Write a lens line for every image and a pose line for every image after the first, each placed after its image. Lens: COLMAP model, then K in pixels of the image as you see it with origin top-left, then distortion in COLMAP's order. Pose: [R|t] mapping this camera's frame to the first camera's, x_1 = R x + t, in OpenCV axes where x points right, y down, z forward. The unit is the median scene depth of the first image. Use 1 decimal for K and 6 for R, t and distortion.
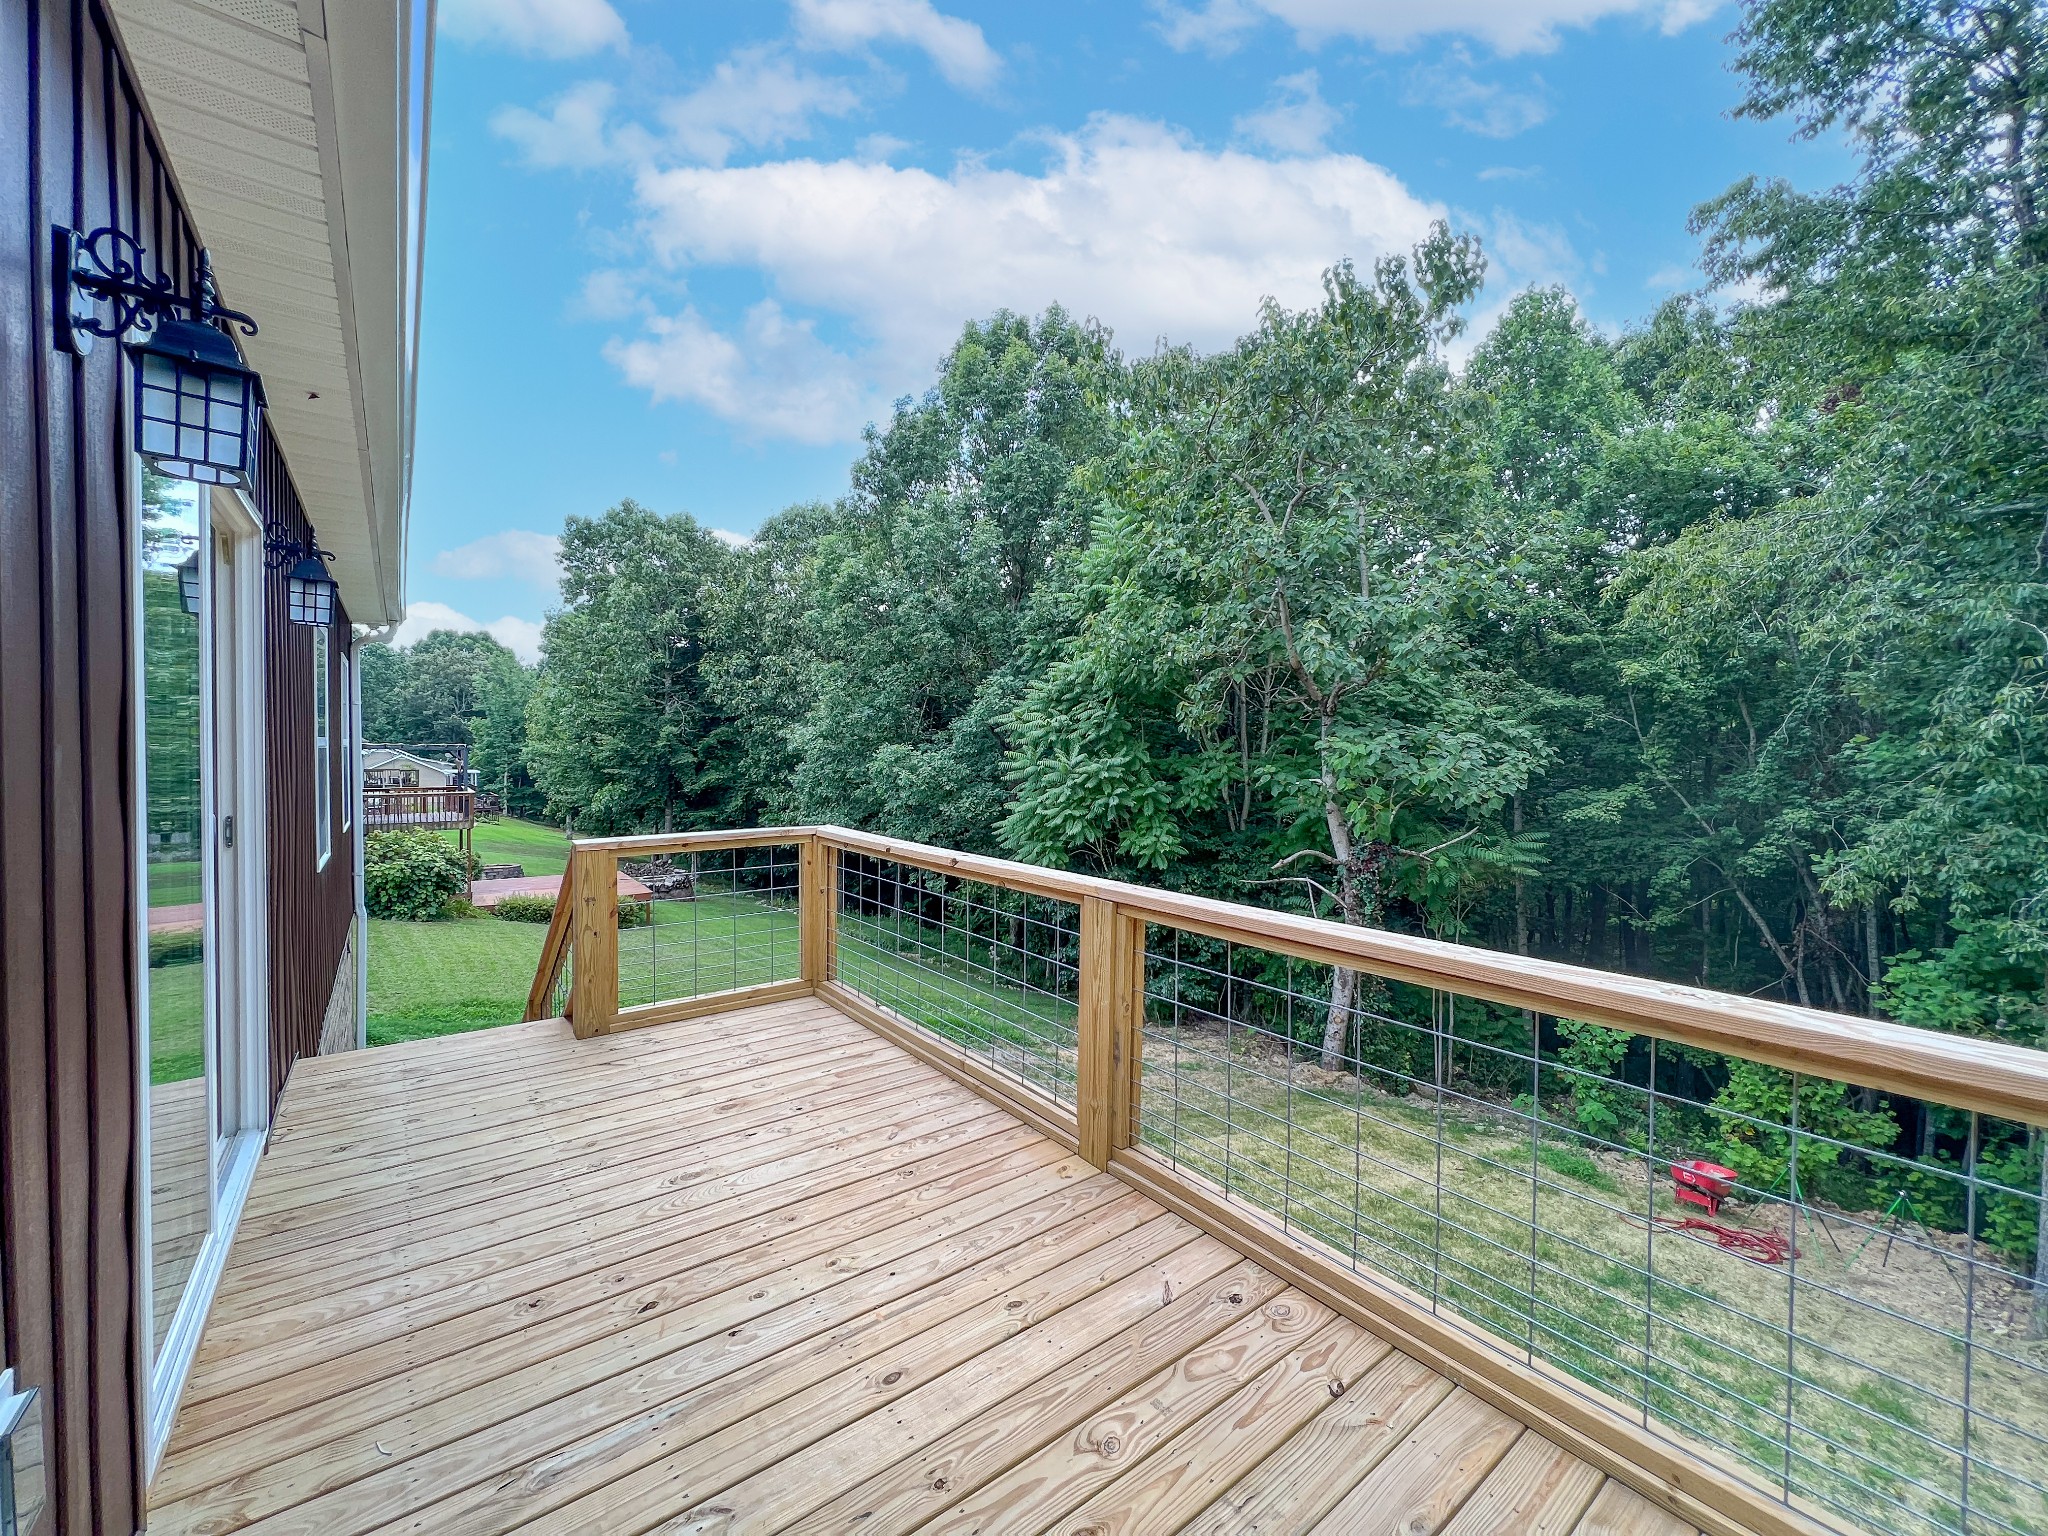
lens RADIAL K [[813.7, 0, 1024.0], [0, 813.7, 768.0], [0, 0, 1]] dist [0.002095, 0.000177]
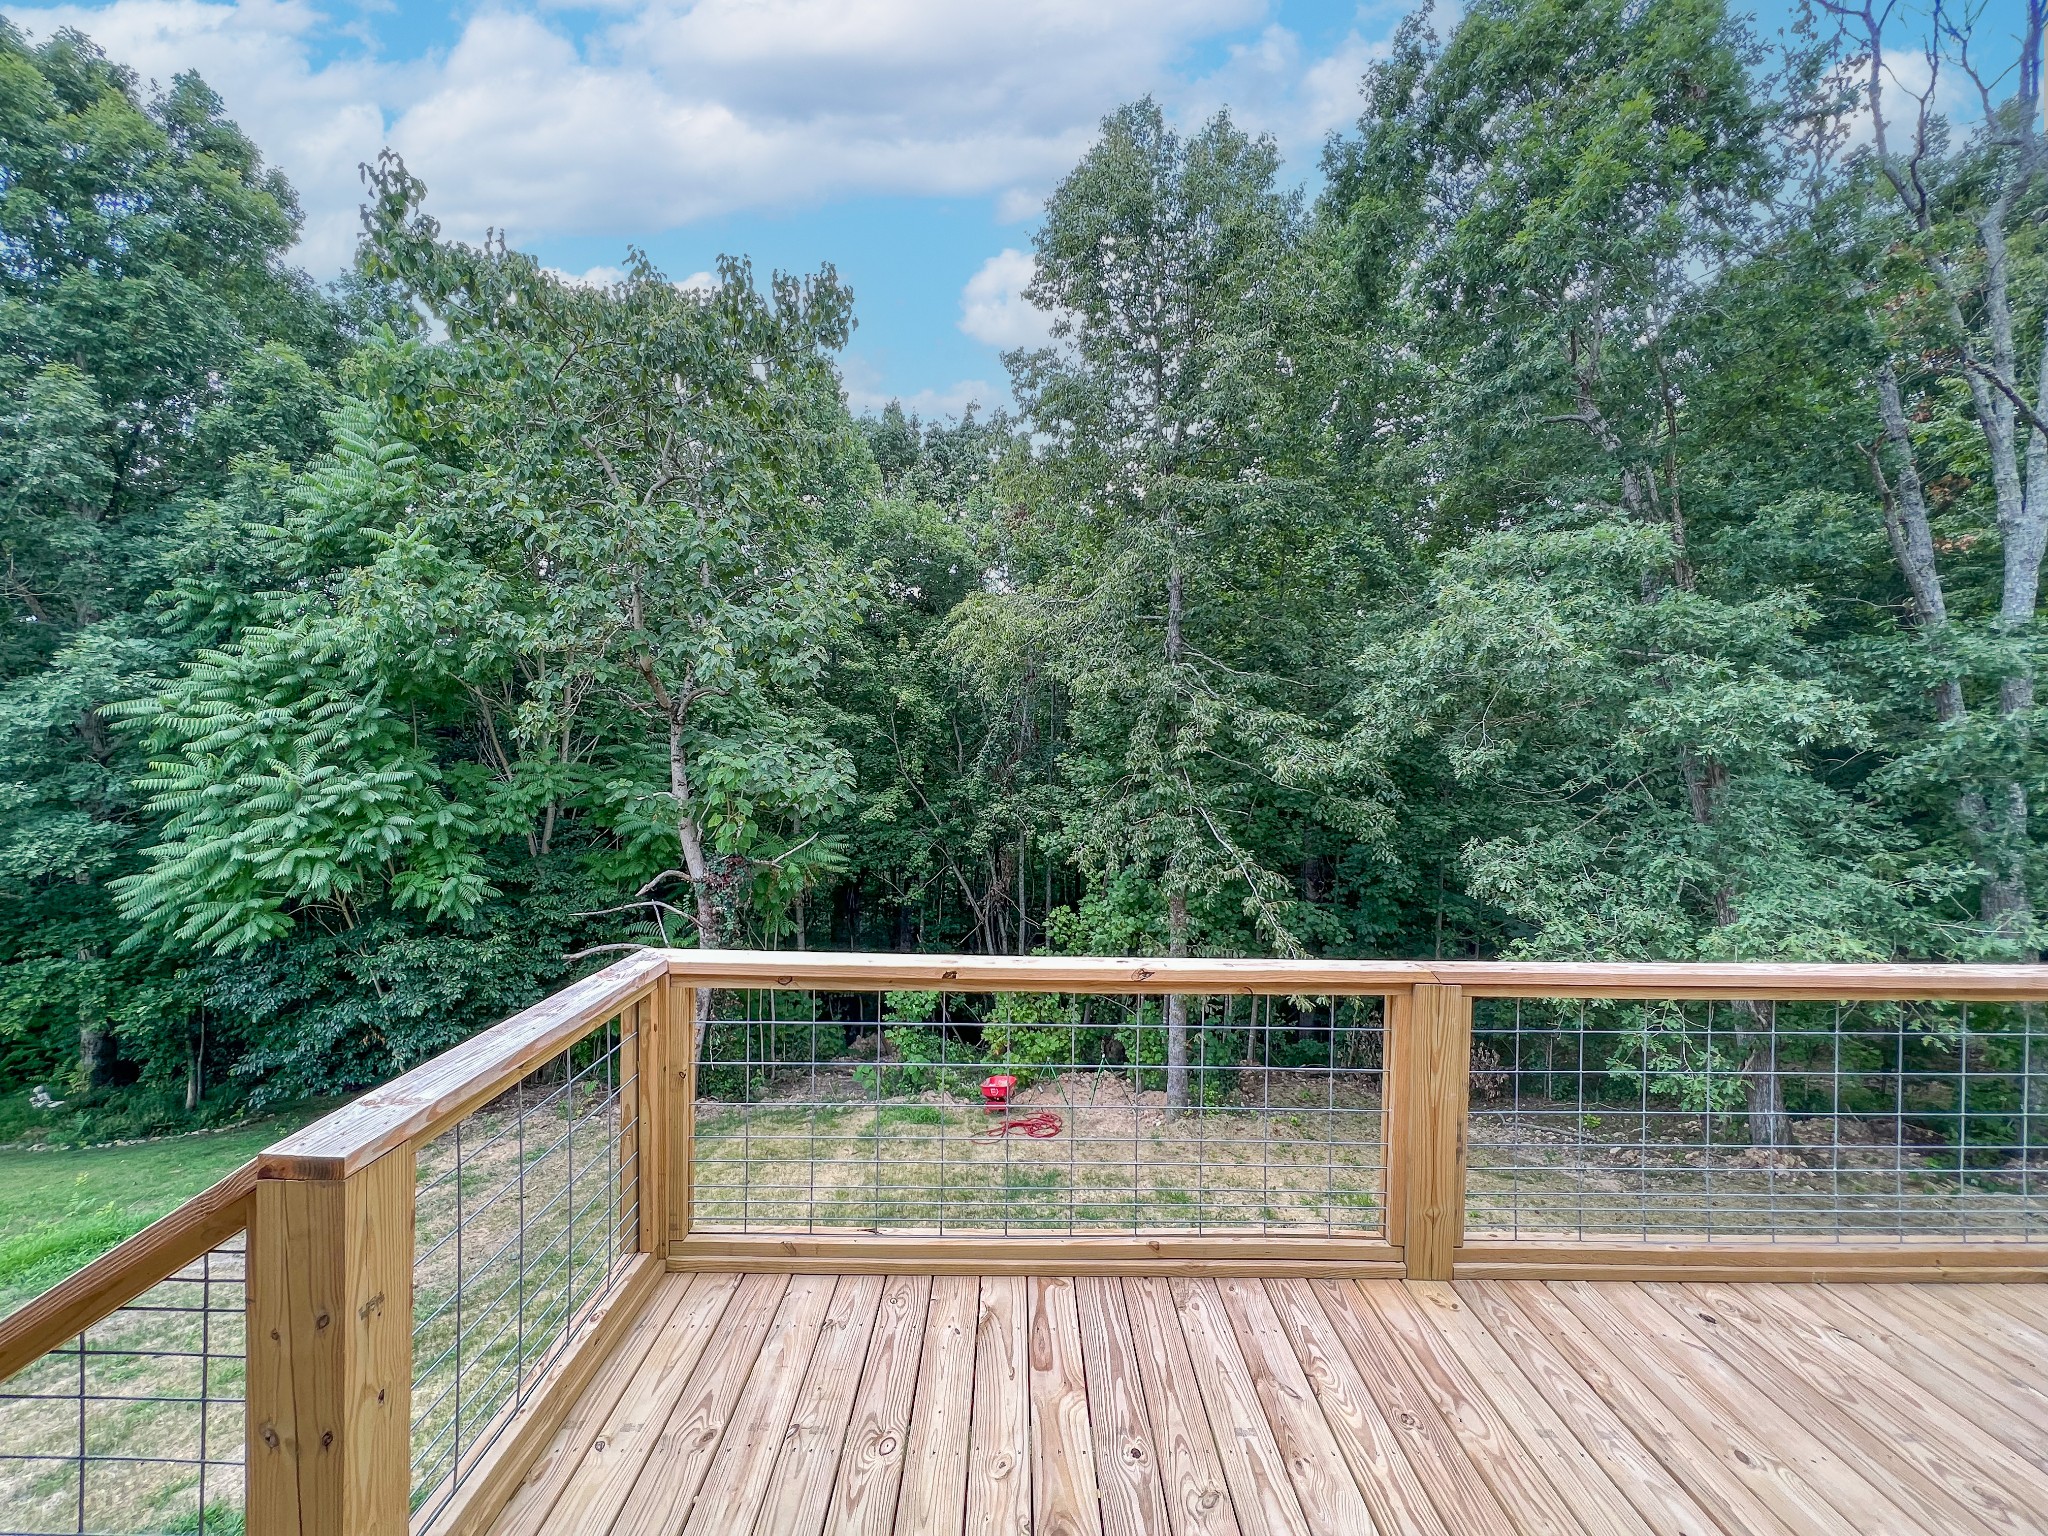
lens RADIAL K [[816.6, 0, 1016.7], [0, 816.6, 769.7], [0, 0, 1]] dist [-0.001168, 0.000293]
pose [[0.605293, -0.009648, 0.795944, -0.127987], [0.009941, 0.999940, 0.004561, -0.012071], [-0.795941, 0.005151, 0.605353, 0.115487]]
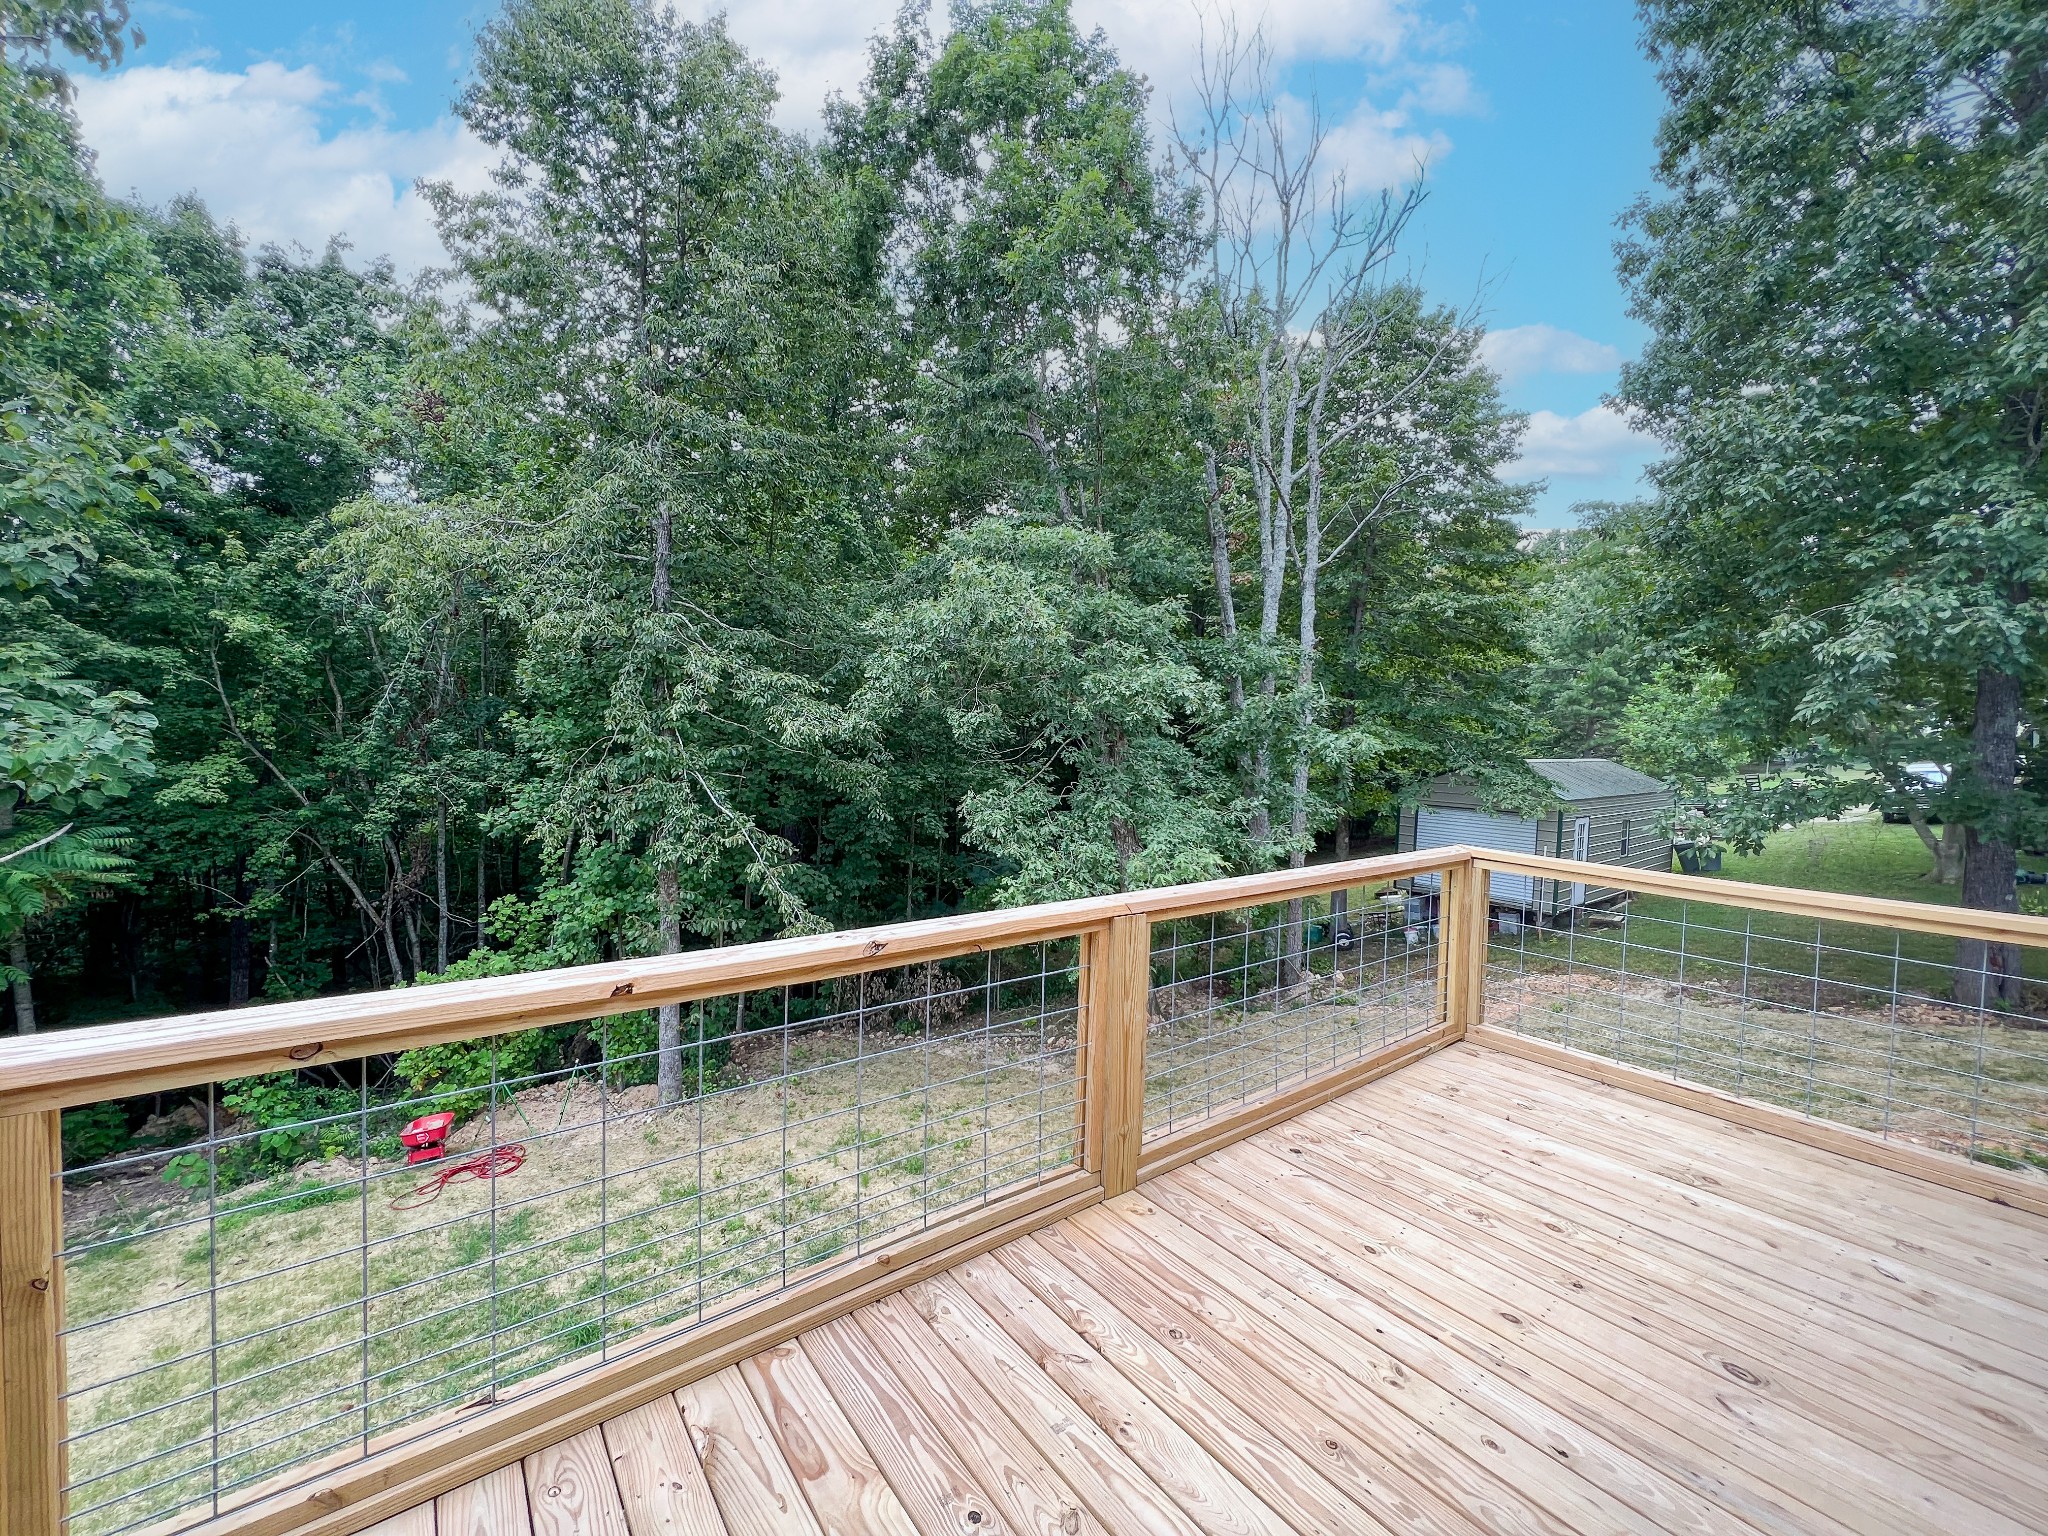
lens RADIAL K [[816.6, 0, 1016.7], [0, 816.6, 769.7], [0, 0, 1]] dist [-0.001168, 0.000293]
pose [[0.007471, -0.048341, 0.998803, -0.119669], [-0.000537, 0.998830, 0.048346, -0.007598], [-0.999972, -0.000897, 0.007437, 0.157796]]
